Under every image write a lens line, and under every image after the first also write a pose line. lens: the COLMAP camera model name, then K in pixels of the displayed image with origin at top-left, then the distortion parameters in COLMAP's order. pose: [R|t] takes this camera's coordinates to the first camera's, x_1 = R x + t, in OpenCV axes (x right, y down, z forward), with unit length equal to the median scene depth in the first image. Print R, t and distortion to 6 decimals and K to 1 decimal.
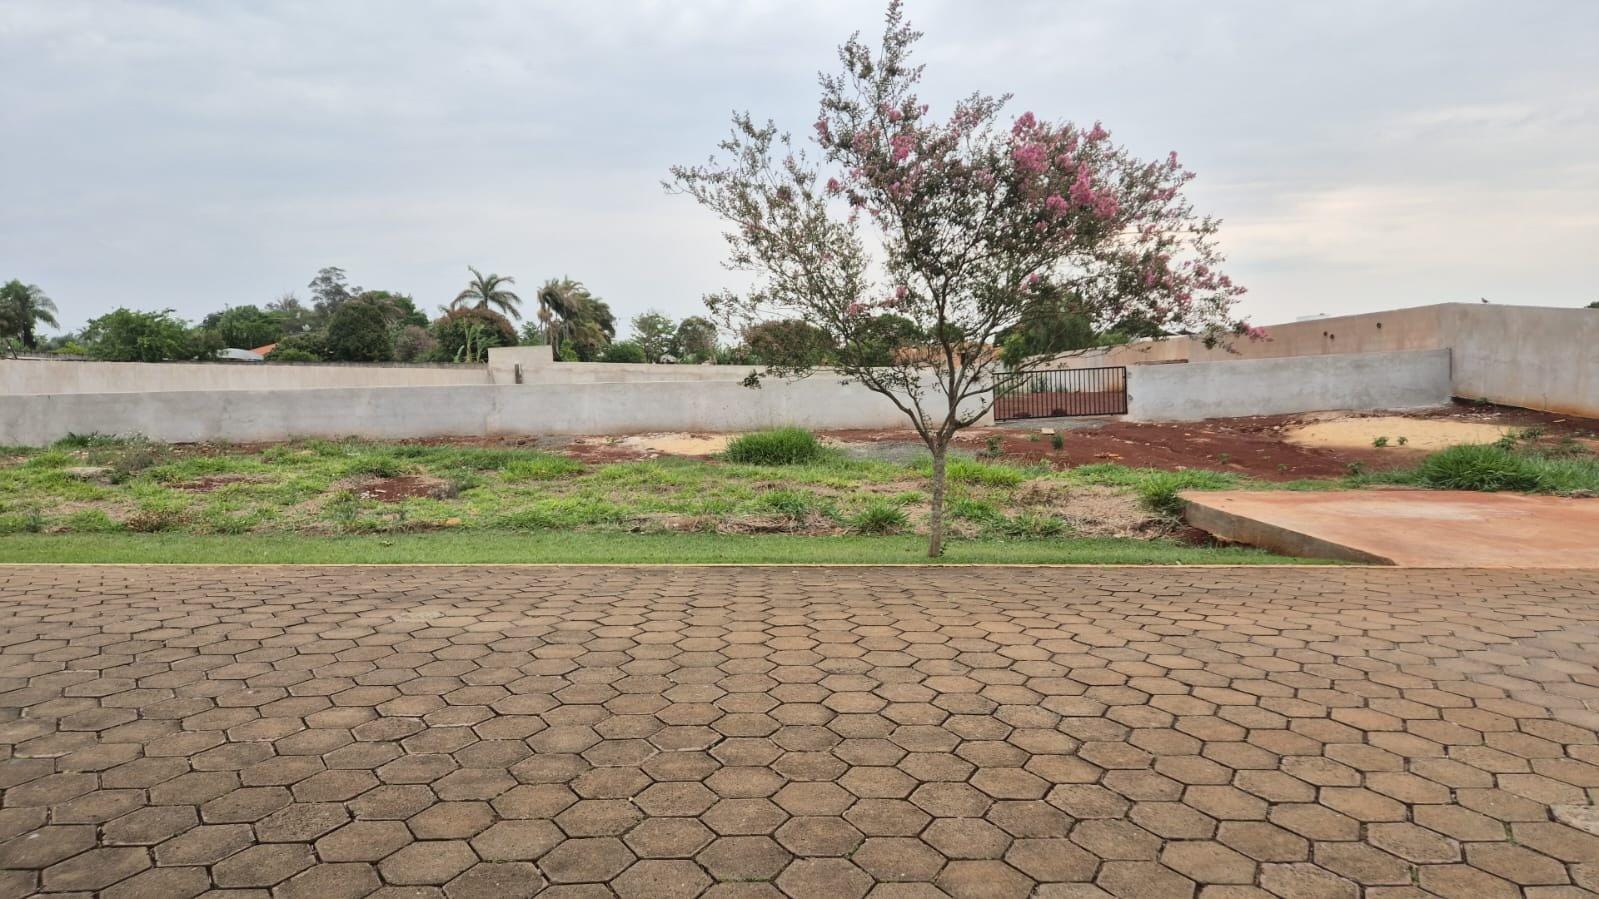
lens RADIAL K [[1059.6, 0, 813.4], [0, 1059.6, 462.8], [0, 0, 1]] dist [0.088920, -0.081415]
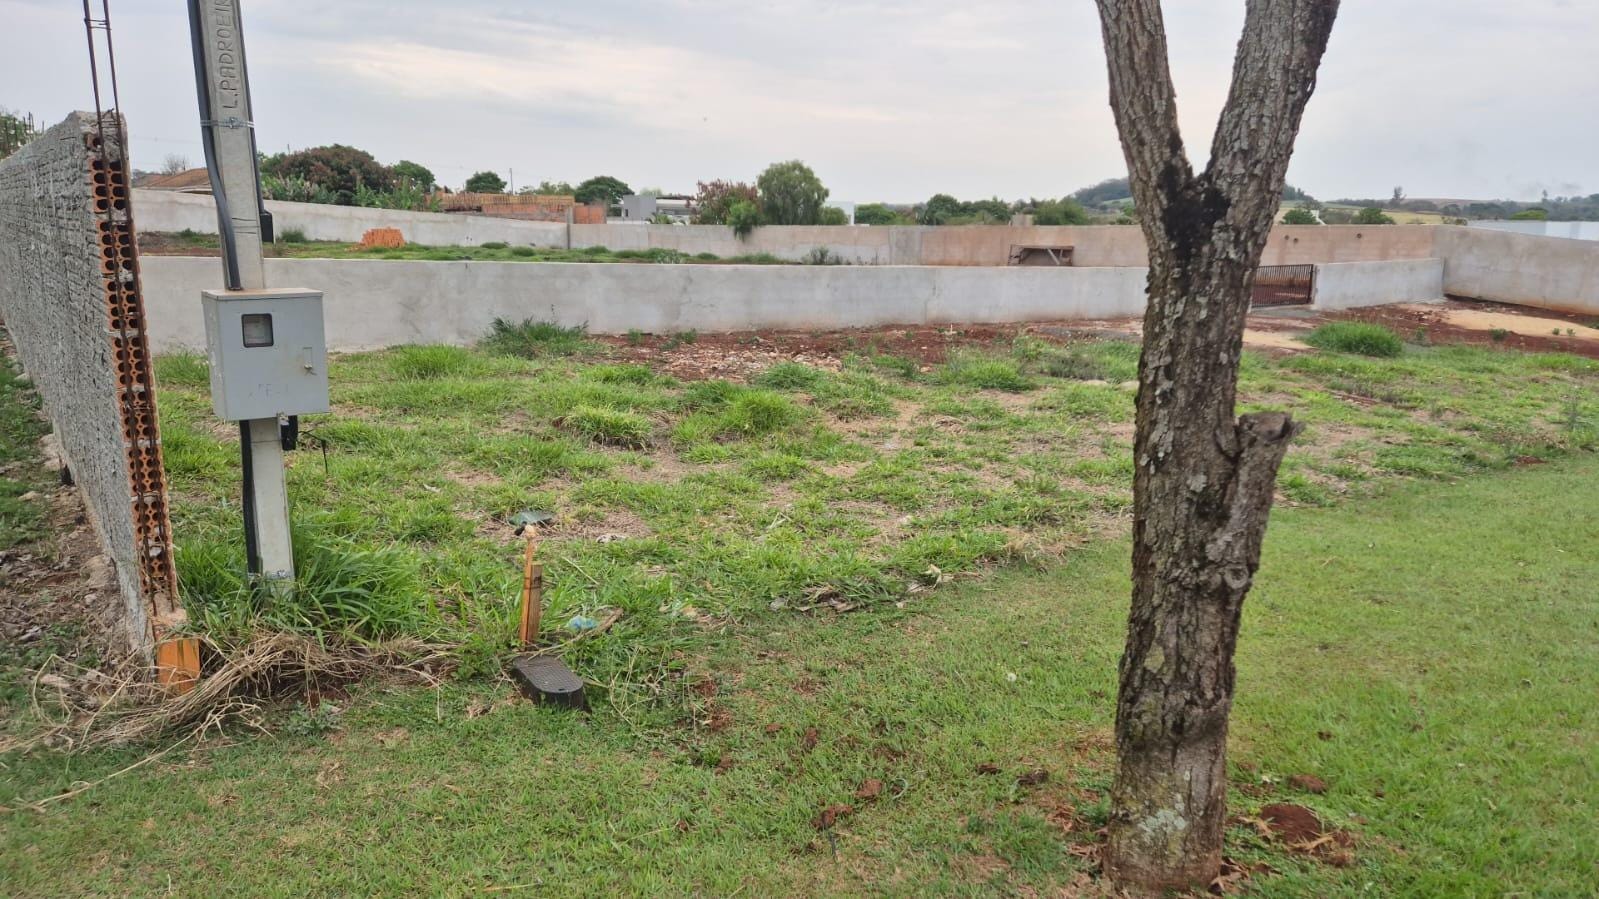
lens RADIAL K [[1059.6, 0, 814.5], [0, 1059.6, 449.9], [0, 0, 1]] dist [0.088920, -0.081415]
pose [[0.822193, -0.065815, 0.565391, -0.881361], [-0.005035, 0.992413, 0.122846, -0.028584], [-0.569187, -0.103850, 0.815623, 0.301941]]
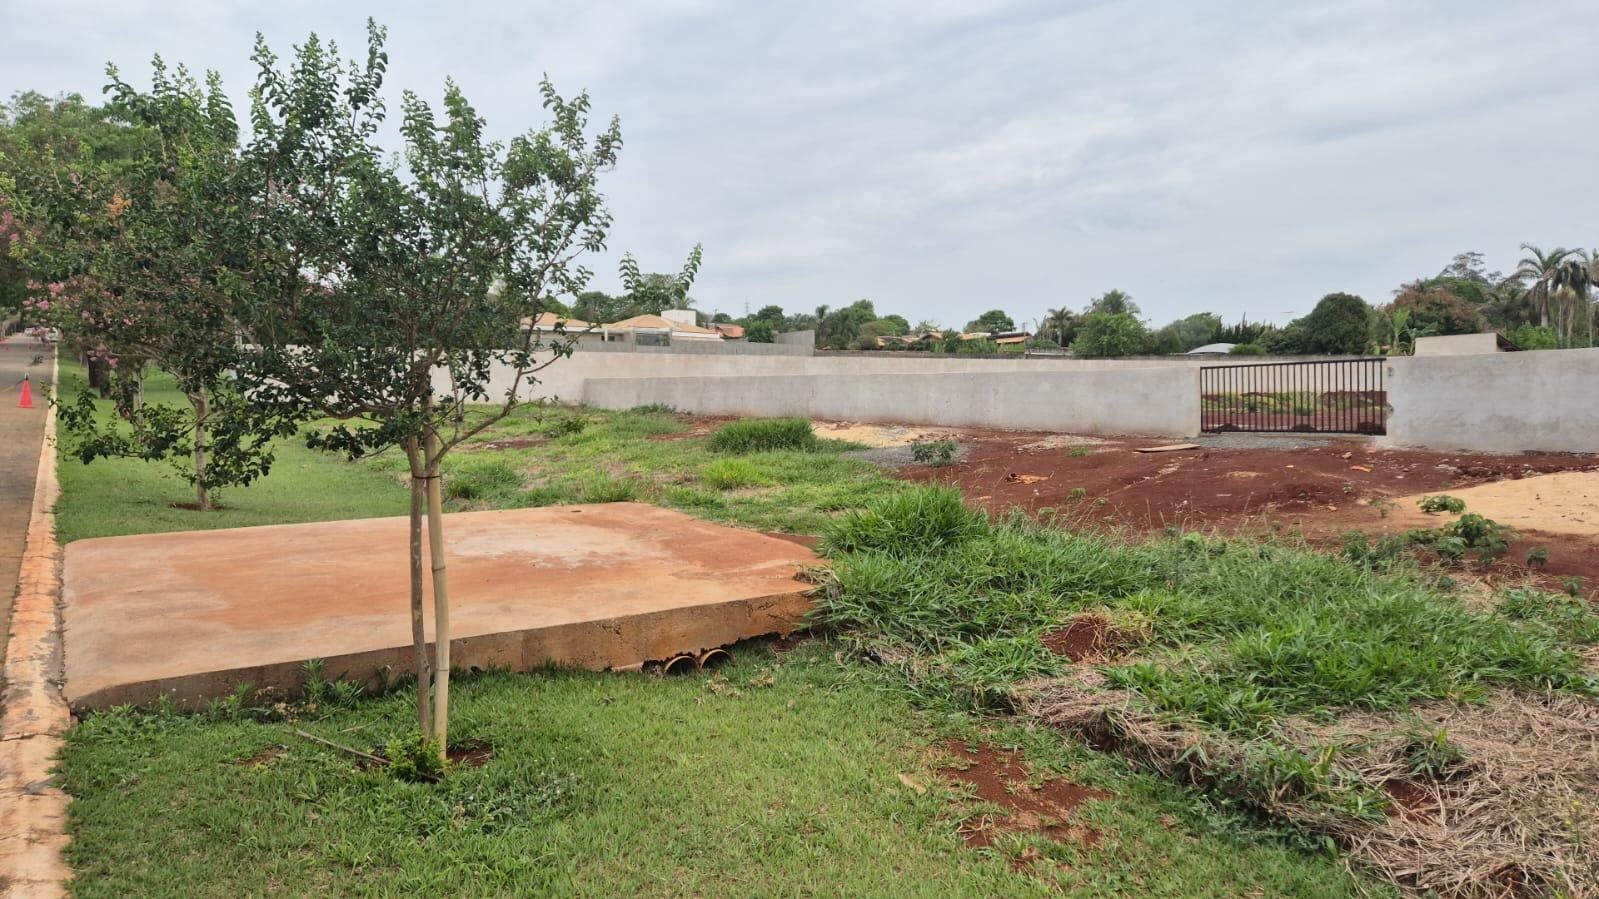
lens RADIAL K [[1059.6, 0, 794.7], [0, 1059.6, 442.6], [0, 0, 1]] dist [0.088920, -0.081415]
pose [[0.525783, 0.068455, -0.847860, 0.648065], [-0.079382, 0.996355, 0.031217, -0.033010], [0.846907, 0.050891, 0.529300, 0.372374]]
